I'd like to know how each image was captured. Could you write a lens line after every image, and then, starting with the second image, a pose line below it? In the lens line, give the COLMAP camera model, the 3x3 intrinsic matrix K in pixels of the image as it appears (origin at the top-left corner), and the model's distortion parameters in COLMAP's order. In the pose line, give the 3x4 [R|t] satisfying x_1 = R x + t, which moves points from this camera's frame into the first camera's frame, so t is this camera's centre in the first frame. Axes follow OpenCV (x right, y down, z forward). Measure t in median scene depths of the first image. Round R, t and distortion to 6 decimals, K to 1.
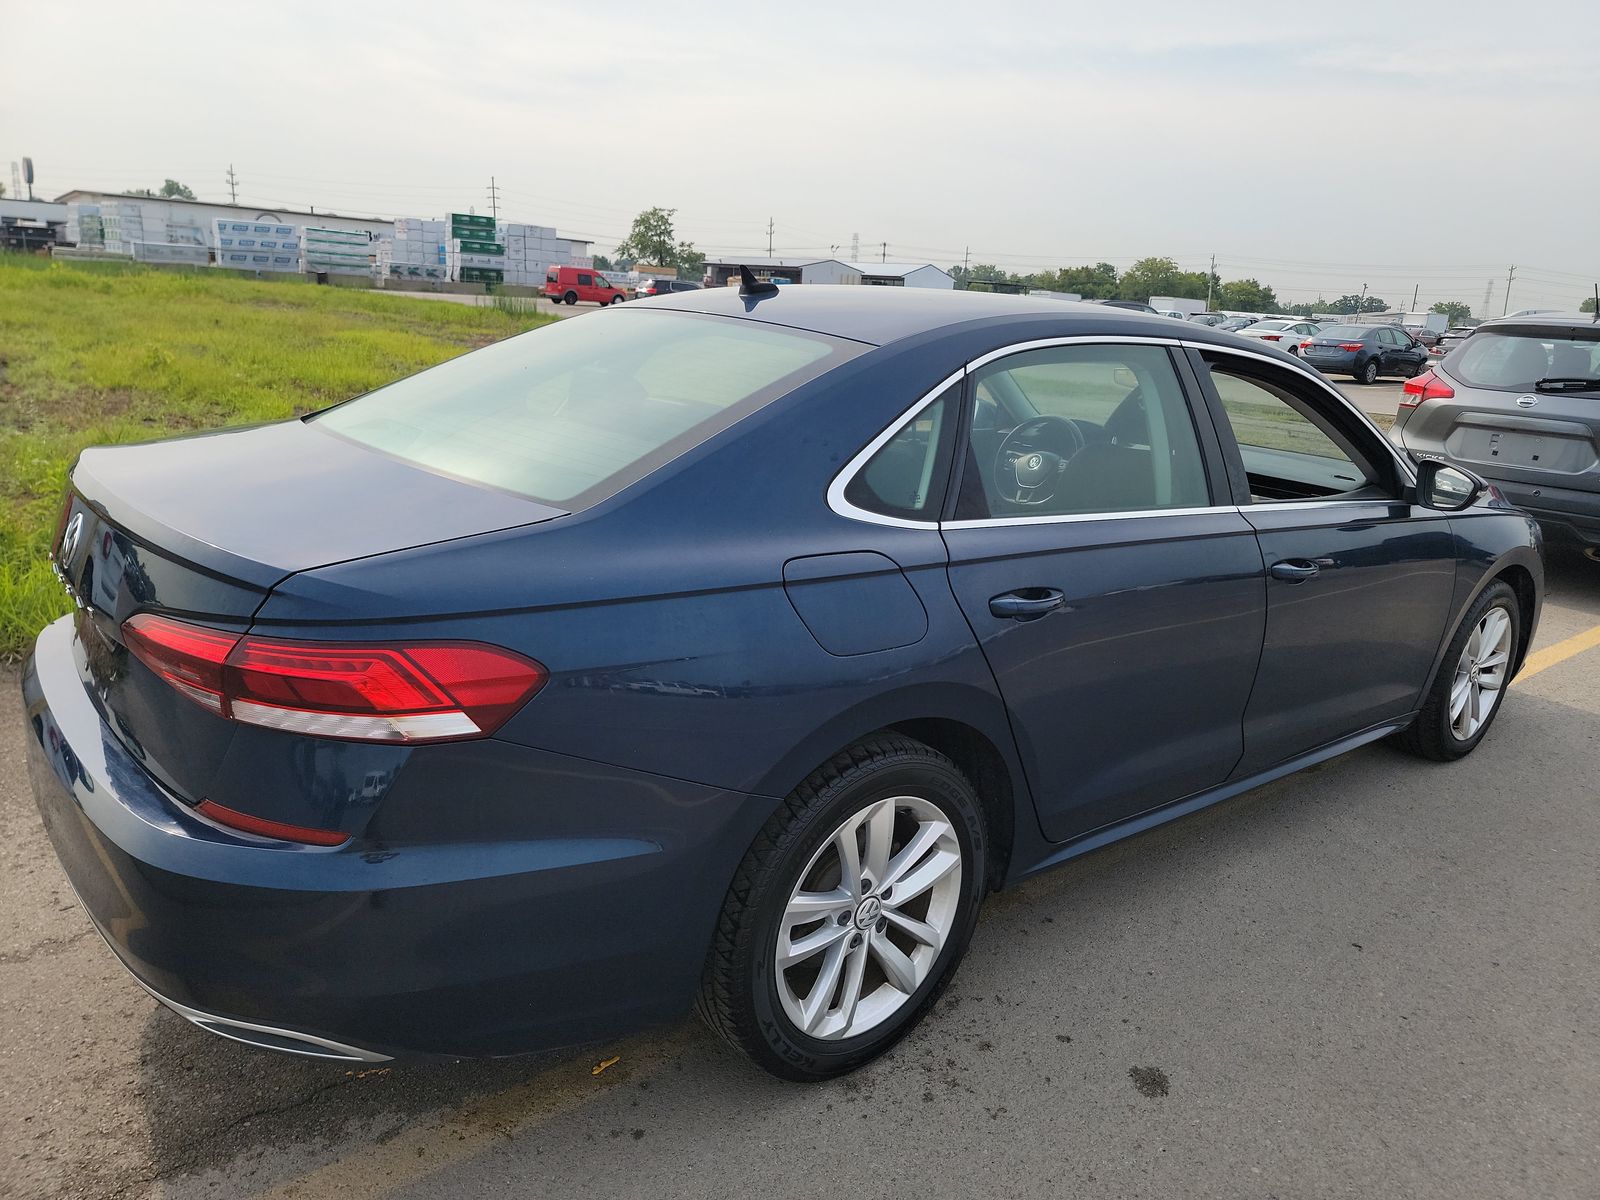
lens RADIAL K [[1098.5, 0, 800.0], [0, 1098.5, 600.0], [0, 0, 1]] dist [0.004561, -0.046058]
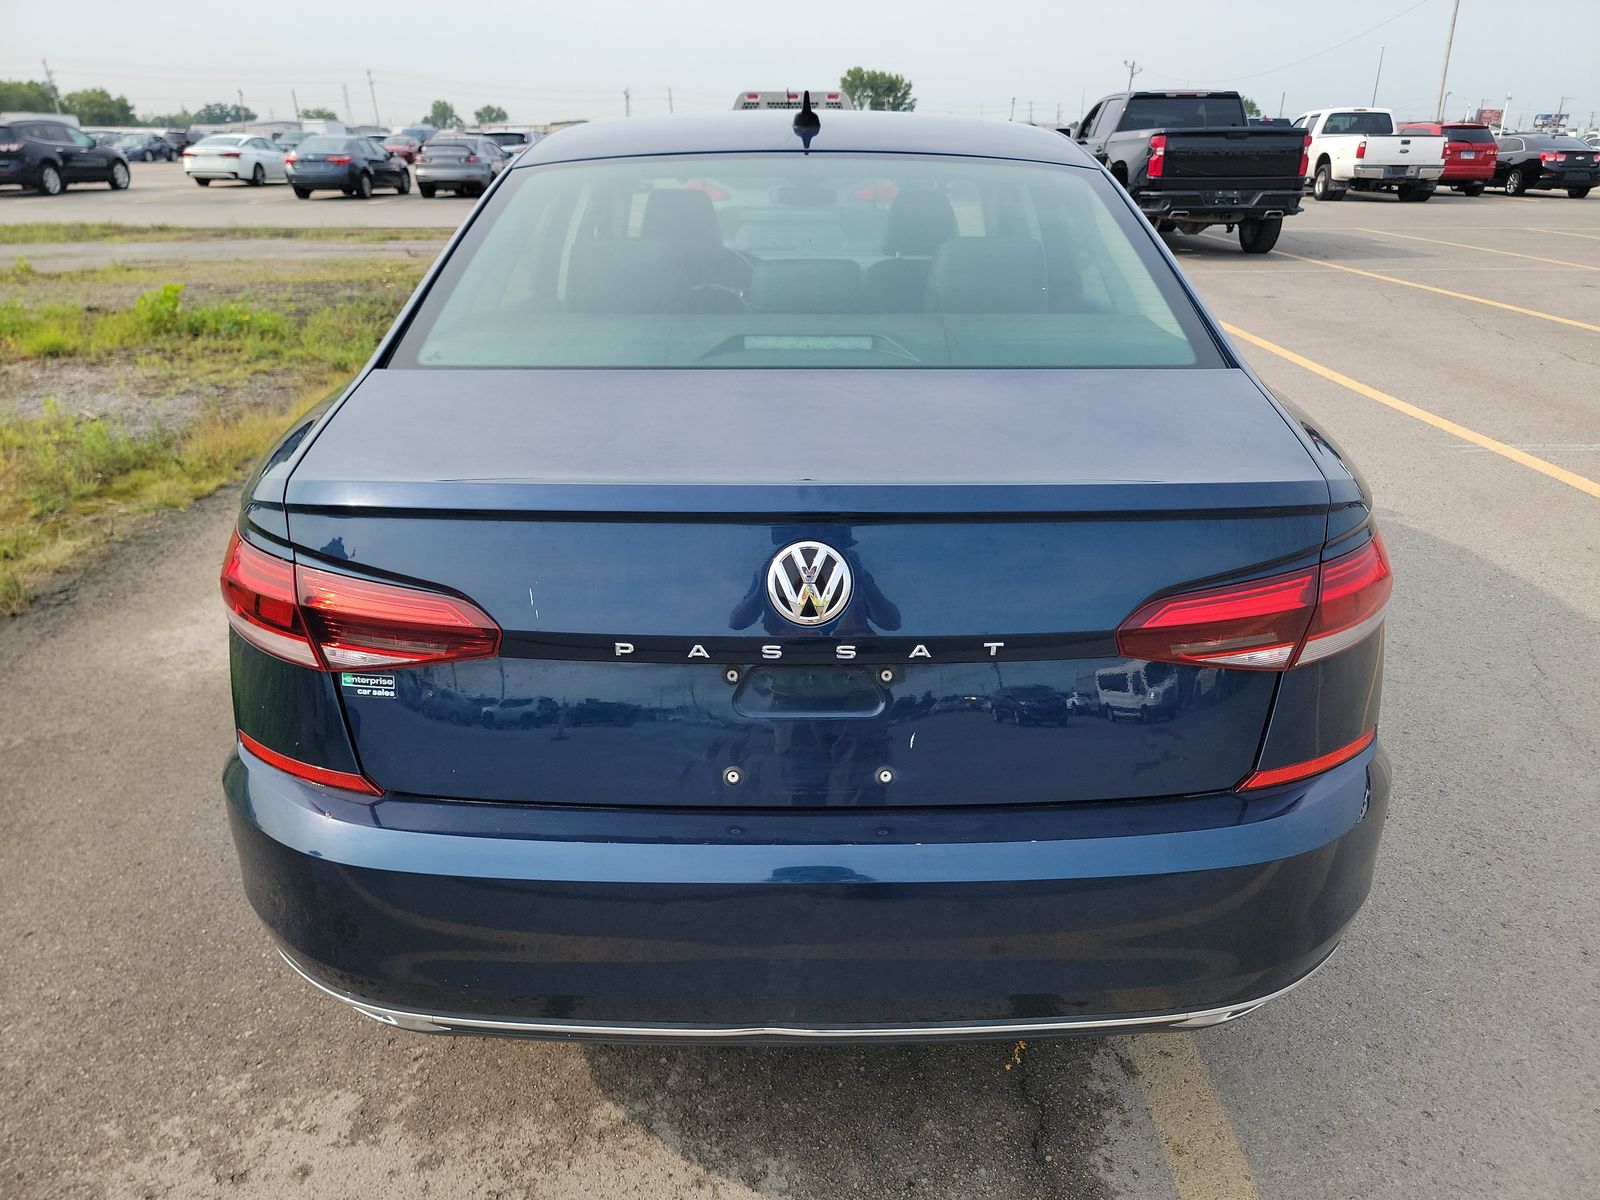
lens RADIAL K [[1098.5, 0, 800.0], [0, 1098.5, 600.0], [0, 0, 1]] dist [0.004561, -0.046058]
pose [[0.647470, -0.318324, 0.692425, -1.105507], [0.207879, 0.947901, 0.241390, -0.205422], [-0.733191, -0.012352, 0.679910, 0.545946]]
